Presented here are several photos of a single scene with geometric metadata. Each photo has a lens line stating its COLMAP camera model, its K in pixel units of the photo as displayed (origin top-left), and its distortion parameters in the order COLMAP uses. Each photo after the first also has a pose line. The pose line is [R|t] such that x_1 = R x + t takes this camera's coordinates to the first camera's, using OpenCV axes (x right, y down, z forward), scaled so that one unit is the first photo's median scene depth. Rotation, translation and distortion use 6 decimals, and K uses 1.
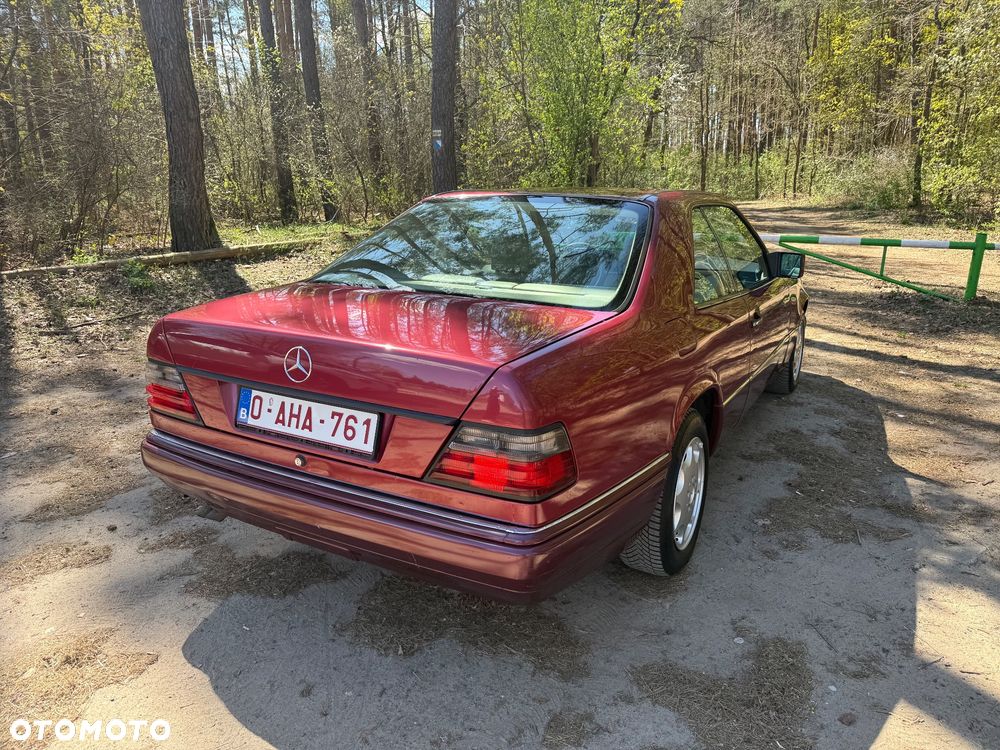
lens RADIAL K [[704.9, 0, 496.2], [0, 704.9, 376.6], [0, 0, 1]] dist [0.031765, -0.045380]
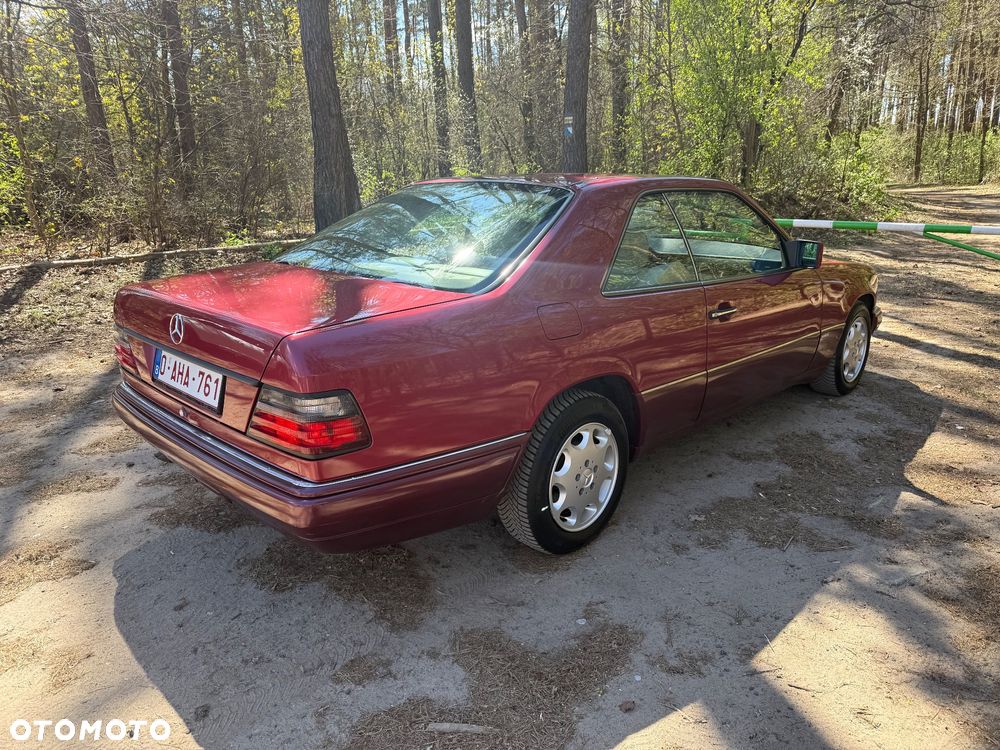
lens RADIAL K [[697.5, 0, 500.4], [0, 697.5, 389.9], [0, 0, 1]] dist [0.034180, -0.045299]
pose [[0.967285, 0.062346, -0.245912, 0.483783], [-0.053617, 0.997676, 0.042041, 0.005441], [0.247962, -0.027481, 0.968380, 0.009521]]
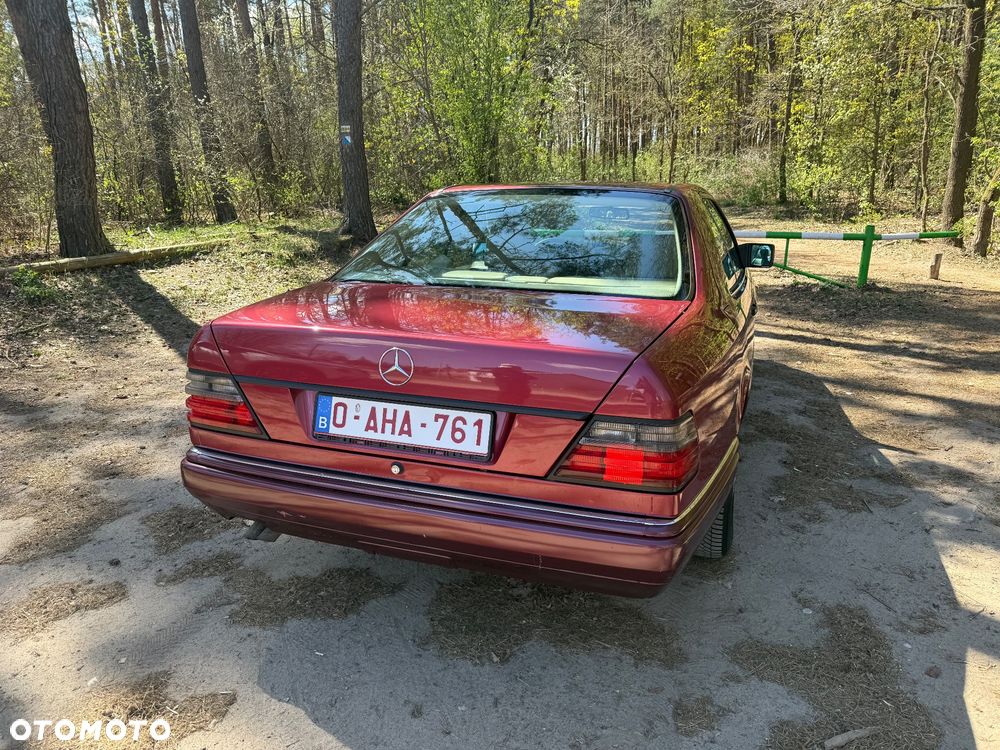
lens RADIAL K [[707.2, 0, 503.7], [0, 707.2, 374.9], [0, 0, 1]] dist [0.034419, -0.044360]
pose [[0.984387, -0.048422, 0.169228, -0.275197], [0.048850, 0.998805, 0.001632, -0.000436], [-0.169105, 0.006660, 0.985576, 0.038706]]
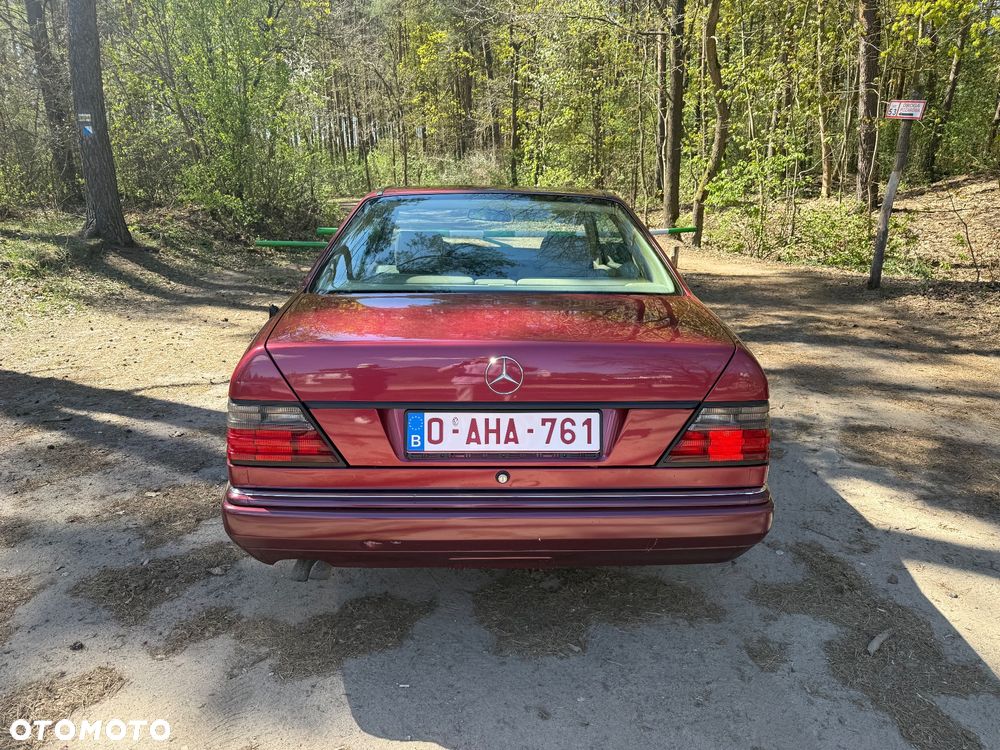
lens RADIAL K [[707.2, 0, 503.7], [0, 707.2, 374.9], [0, 0, 1]] dist [0.034419, -0.044360]
pose [[0.849853, -0.132557, 0.510077, -0.698964], [0.131688, 0.990562, 0.038015, -0.048945], [-0.510302, 0.034863, 0.859288, 0.175677]]
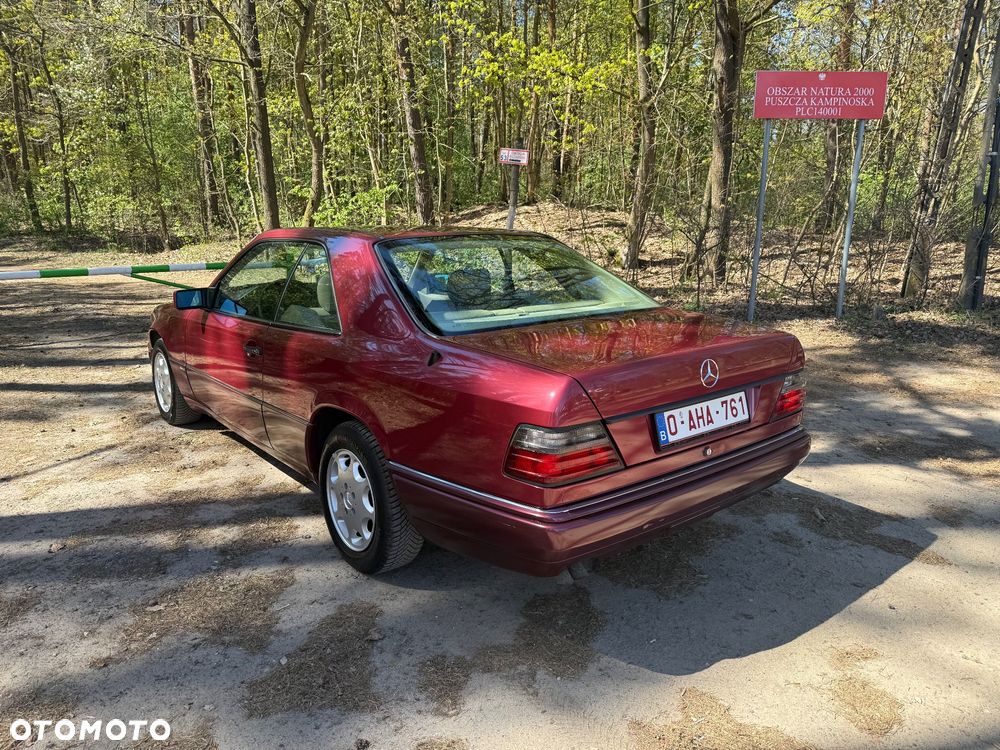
lens RADIAL K [[695.9, 0, 520.7], [0, 695.9, 377.1], [0, 0, 1]] dist [0.042191, -0.052434]
pose [[0.358343, -0.212544, 0.909074, -1.393714], [0.240624, 0.961868, 0.130037, -0.228945], [-0.902048, 0.172147, 0.395822, 0.747284]]
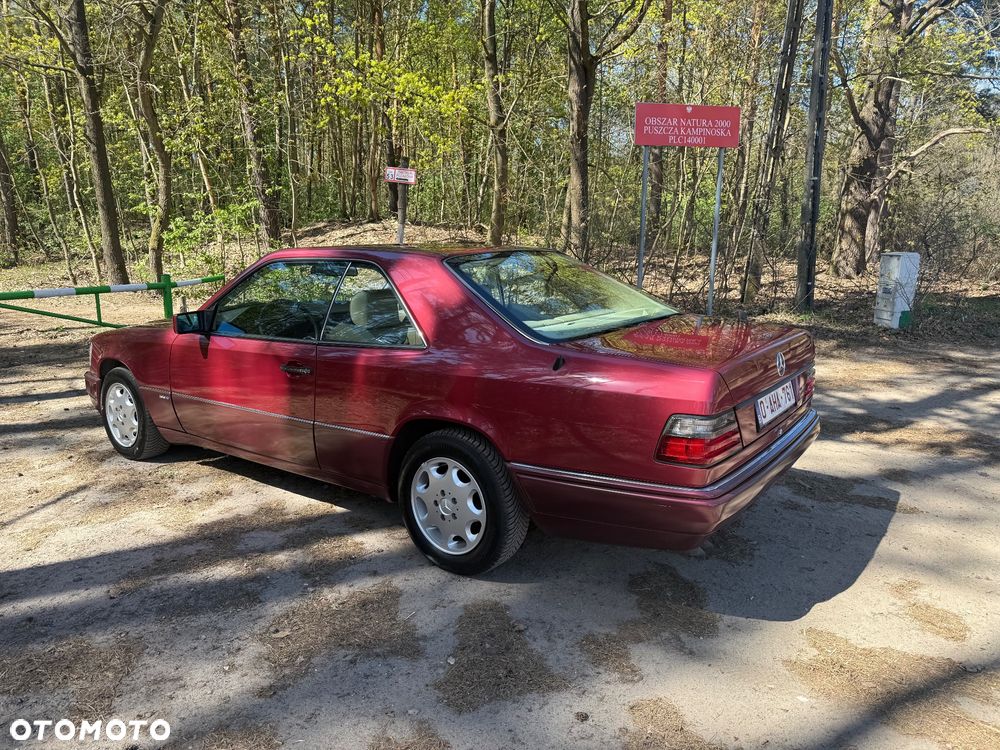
lens RADIAL K [[696.9, 0, 500.0], [0, 696.9, 375.0], [0, 0, 1]] dist [0.036235, -0.045429]
pose [[0.122309, -0.201921, 0.971735, -1.624942], [0.261956, 0.950935, 0.164627, -0.355589], [-0.957298, 0.234417, 0.169202, 1.209424]]
